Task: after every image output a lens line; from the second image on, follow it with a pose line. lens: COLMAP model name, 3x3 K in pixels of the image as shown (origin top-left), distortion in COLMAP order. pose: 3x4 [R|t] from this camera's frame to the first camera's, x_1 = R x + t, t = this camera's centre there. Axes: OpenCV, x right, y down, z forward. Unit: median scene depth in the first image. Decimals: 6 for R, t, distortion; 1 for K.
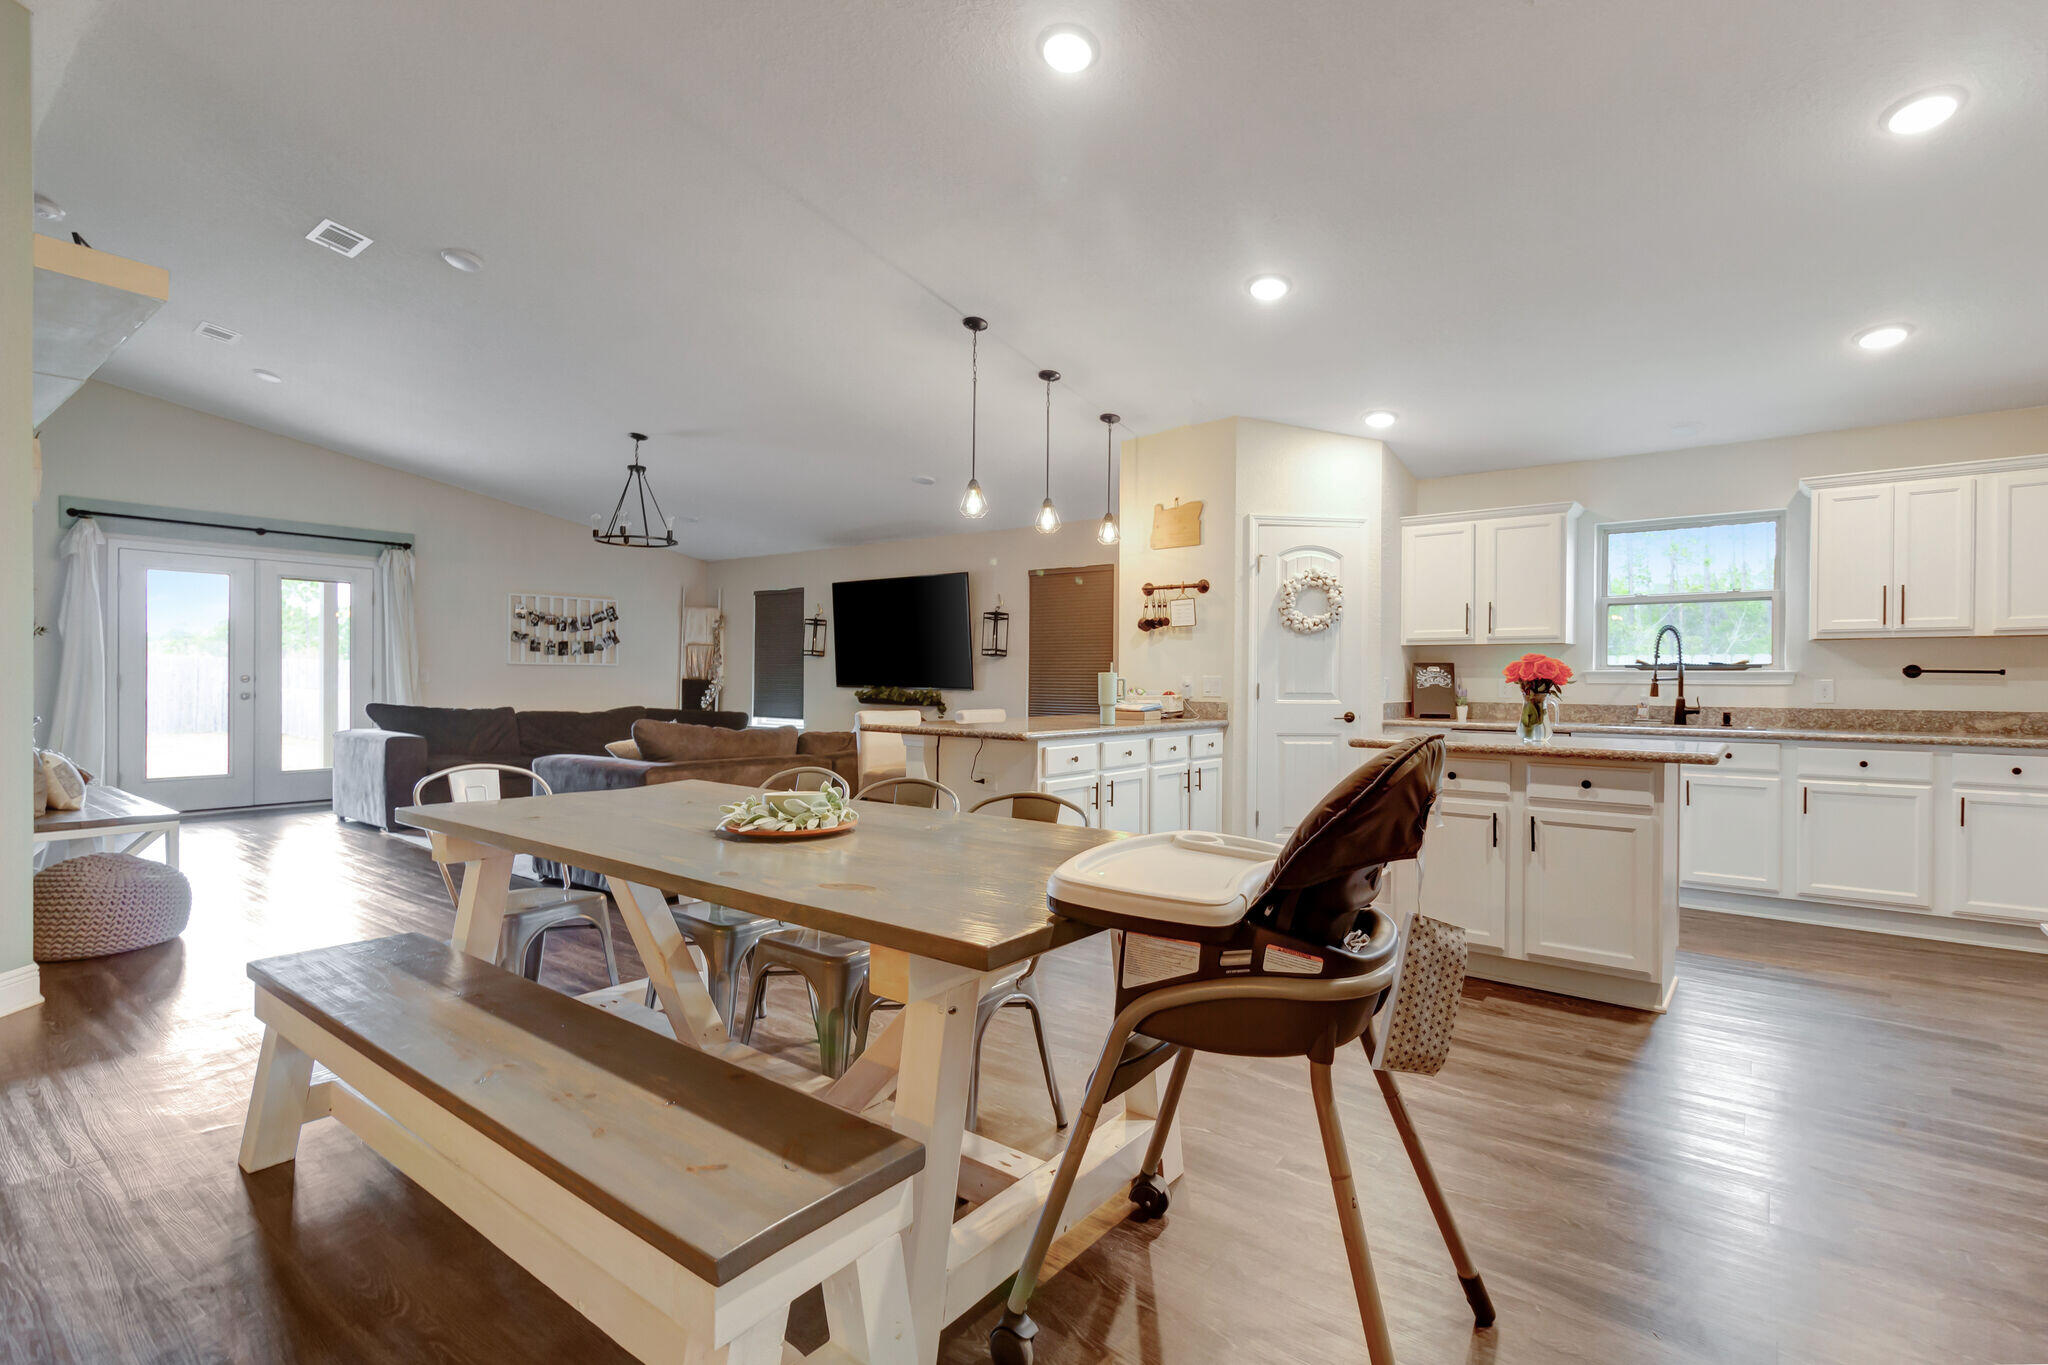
lens RADIAL K [[960.4, 0, 1037.3], [0, 960.4, 681.3], [0, 0, 1]] dist [0.003283, 0.001683]
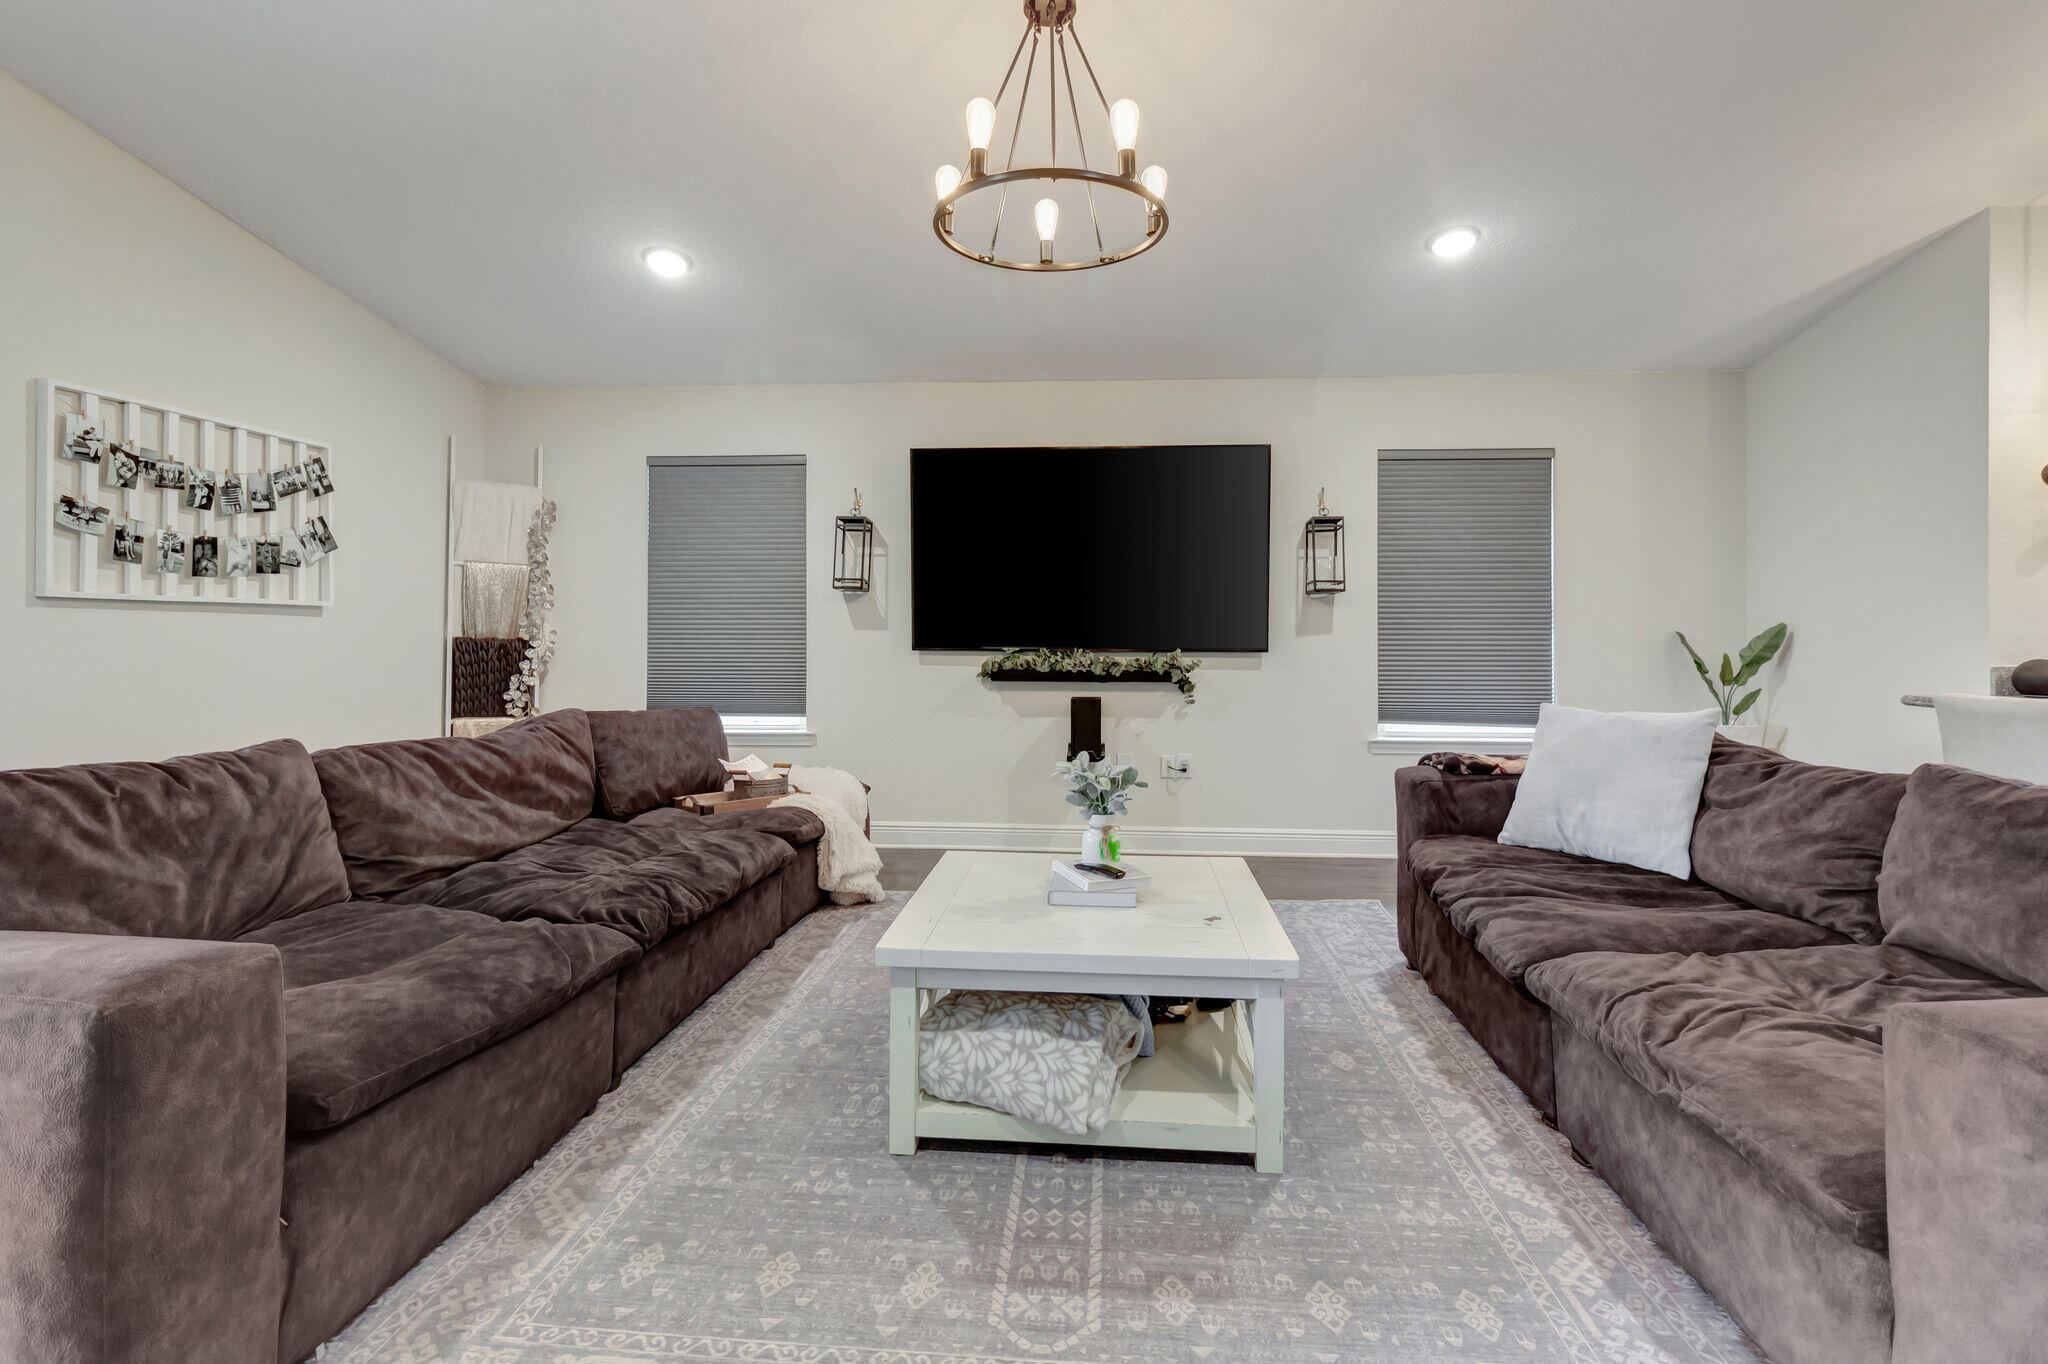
lens RADIAL K [[960.4, 0, 1037.7], [0, 960.4, 623.9], [0, 0, 1]] dist [0.003283, 0.001683]
pose [[0.830049, -0.001986, 0.557686, -0.734872], [0.007512, 0.999943, -0.007620, -0.007036], [-0.557639, 0.010514, 0.830017, 0.884657]]
